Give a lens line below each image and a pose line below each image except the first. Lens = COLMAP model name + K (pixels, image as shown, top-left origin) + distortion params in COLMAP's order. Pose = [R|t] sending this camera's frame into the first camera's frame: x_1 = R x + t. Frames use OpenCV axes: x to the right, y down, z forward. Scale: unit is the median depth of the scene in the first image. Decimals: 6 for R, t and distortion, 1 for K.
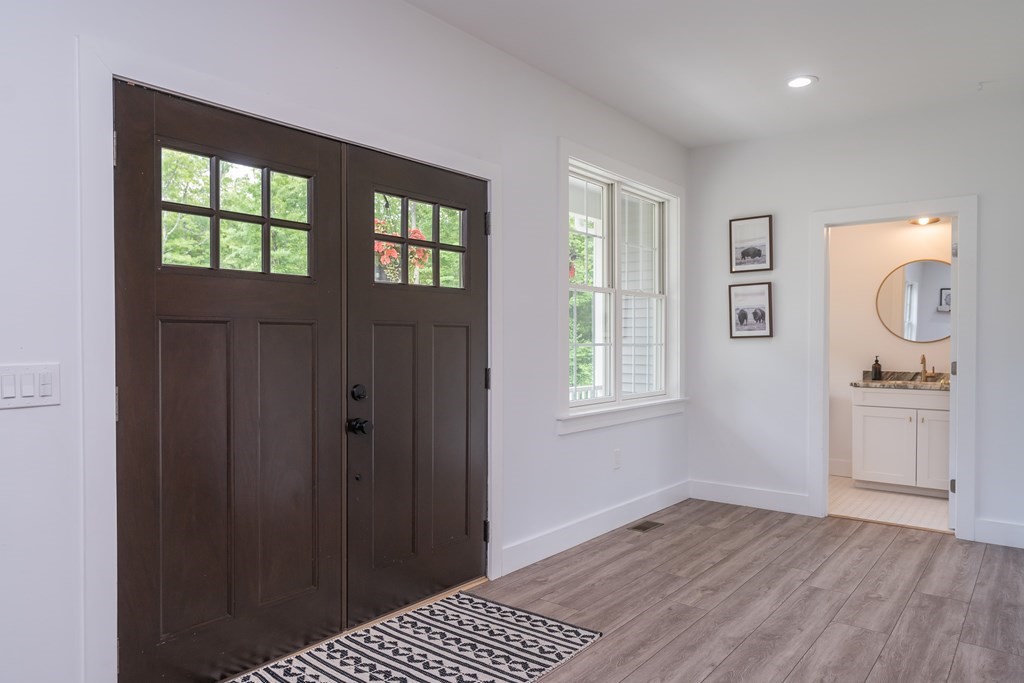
lens RADIAL K [[699.4, 0, 467.8], [0, 699.4, 352.8], [0, 0, 1]] dist [-0.001136, -0.000254]
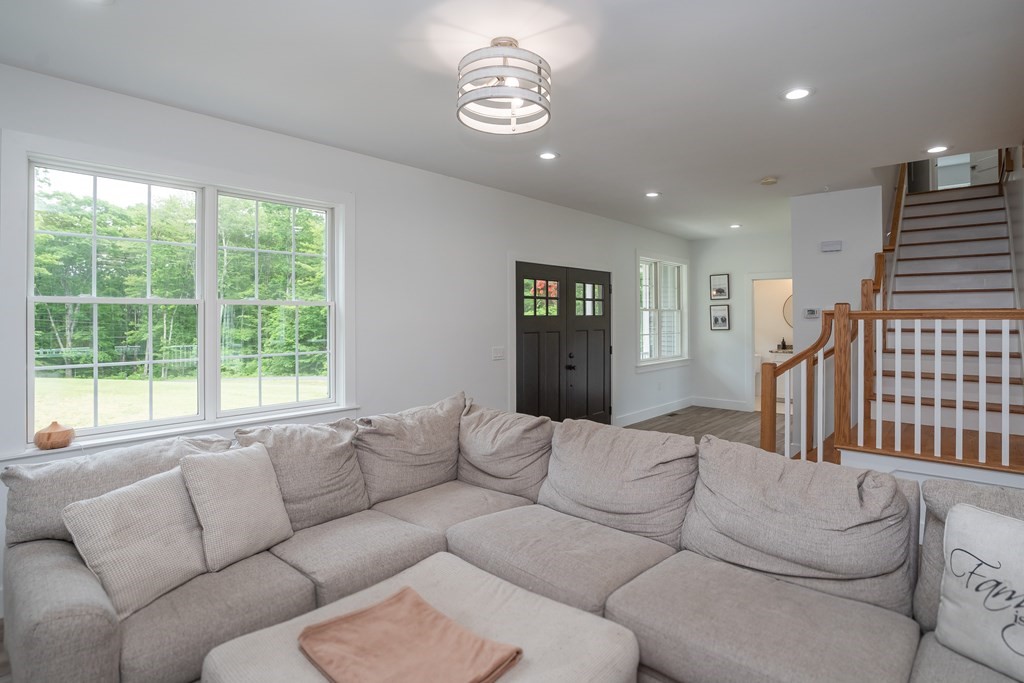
lens RADIAL K [[523.8, 0, 535.3], [0, 523.8, 316.8], [0, 0, 1]] dist [-0.028761, 0.000104]
pose [[0.999997, -0.002079, 0.001331, -0.231658], [0.002105, 0.999797, -0.020038, -0.042728], [-0.001290, 0.020041, 0.999798, -0.841408]]
